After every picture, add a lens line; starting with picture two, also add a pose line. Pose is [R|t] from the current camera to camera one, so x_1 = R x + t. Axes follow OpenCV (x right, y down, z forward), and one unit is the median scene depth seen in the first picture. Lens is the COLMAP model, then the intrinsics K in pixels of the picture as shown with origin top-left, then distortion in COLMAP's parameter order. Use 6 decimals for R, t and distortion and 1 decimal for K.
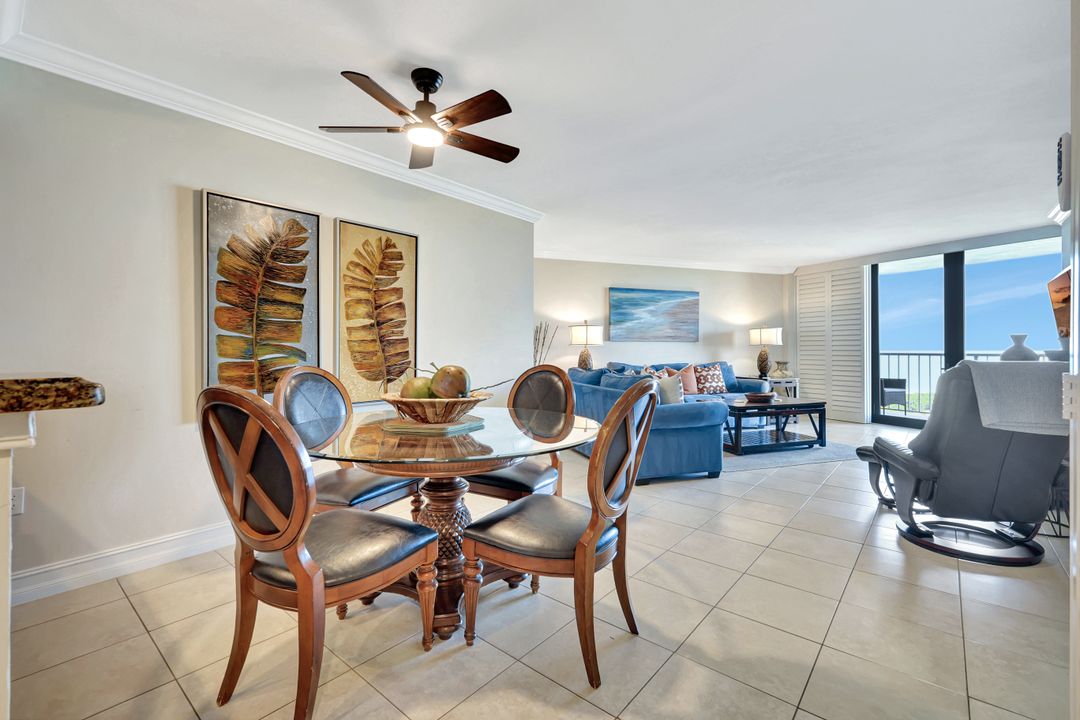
lens RADIAL K [[482.0, 0, 531.3], [0, 482.0, 345.7], [0, 0, 1]] dist [0.003828, 0.000438]
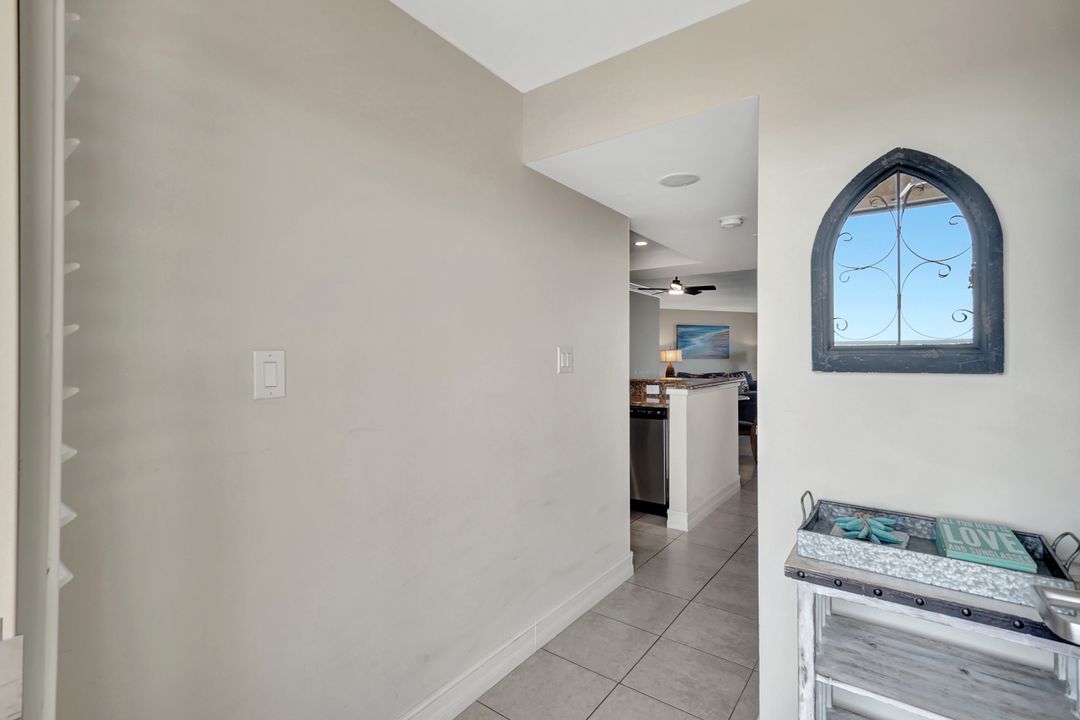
lens RADIAL K [[482.0, 0, 540.4], [0, 482.0, 360.1], [0, 0, 1]] dist [0.003828, 0.000438]
pose [[0.997909, -0.003099, 0.064555, -0.379220], [0.002497, 0.999953, 0.009395, -0.020461], [-0.064581, -0.009214, 0.997870, -0.537069]]
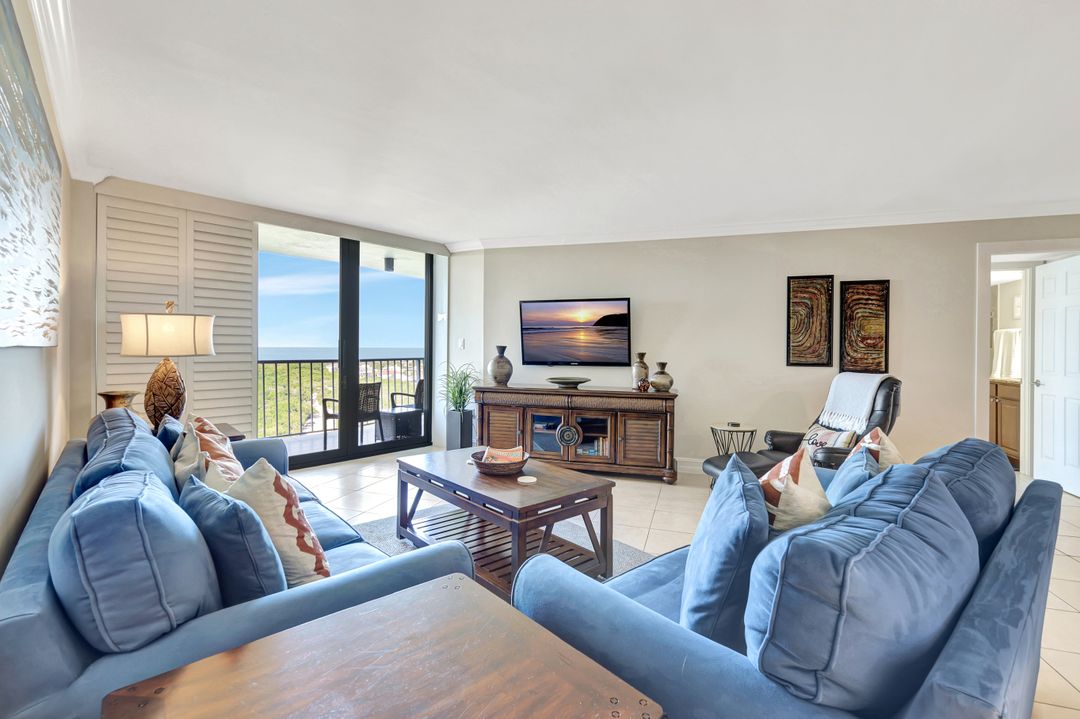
lens RADIAL K [[482.0, 0, 536.8], [0, 482.0, 352.4], [0, 0, 1]] dist [0.003828, 0.000438]
pose [[-0.389919, -0.016496, 0.920701, -0.010446], [-0.014566, 0.999825, 0.011744, -0.013197], [-0.920734, -0.008832, -0.390091, 0.918810]]
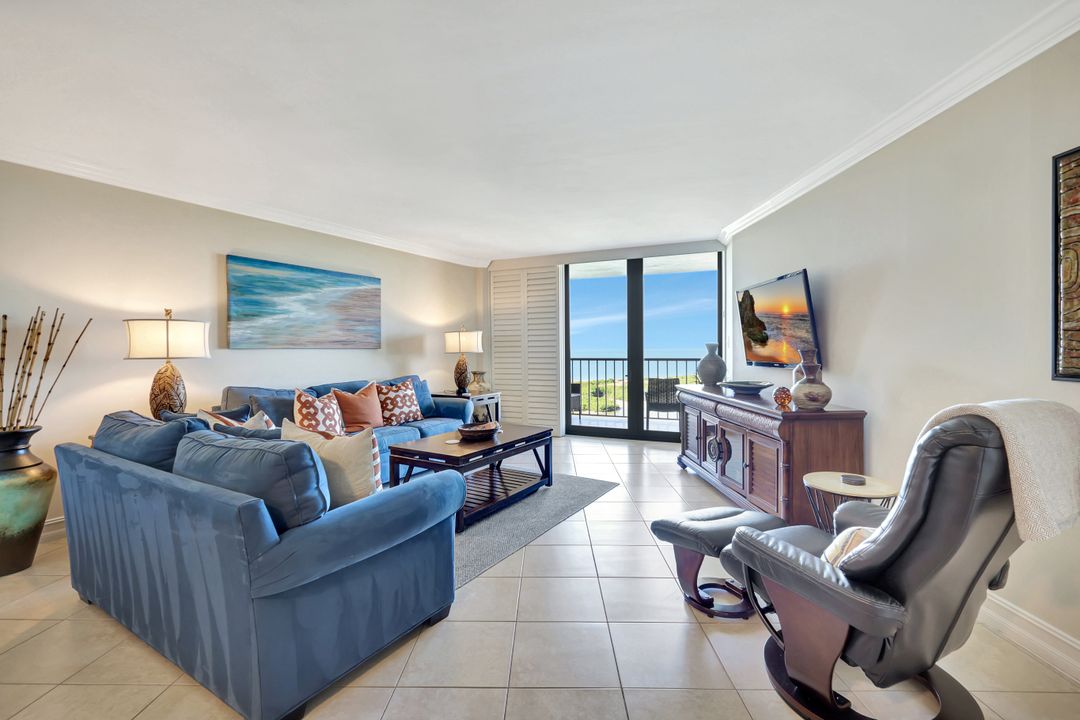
lens RADIAL K [[482.0, 0, 545.5], [0, 482.0, 356.8], [0, 0, 1]] dist [0.003828, 0.000438]
pose [[0.766351, -0.016391, 0.642213, 0.080949], [0.003237, 0.999760, 0.021654, -0.011395], [-0.642414, -0.014516, 0.766220, 0.316645]]
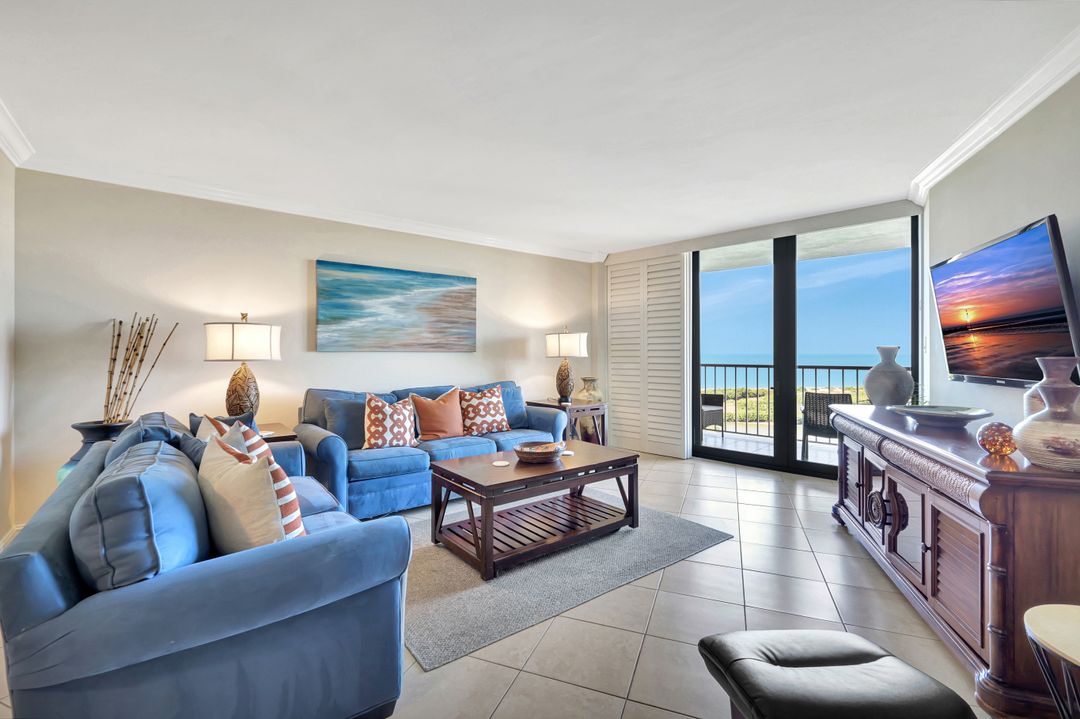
lens RADIAL K [[482.0, 0, 536.2], [0, 482.0, 351.7], [0, 0, 1]] dist [0.003828, 0.000438]
pose [[0.946694, -0.001532, 0.322130, 0.222115], [0.000421, 0.999994, 0.003518, -0.011449], [-0.322133, -0.003195, 0.946689, 0.354297]]
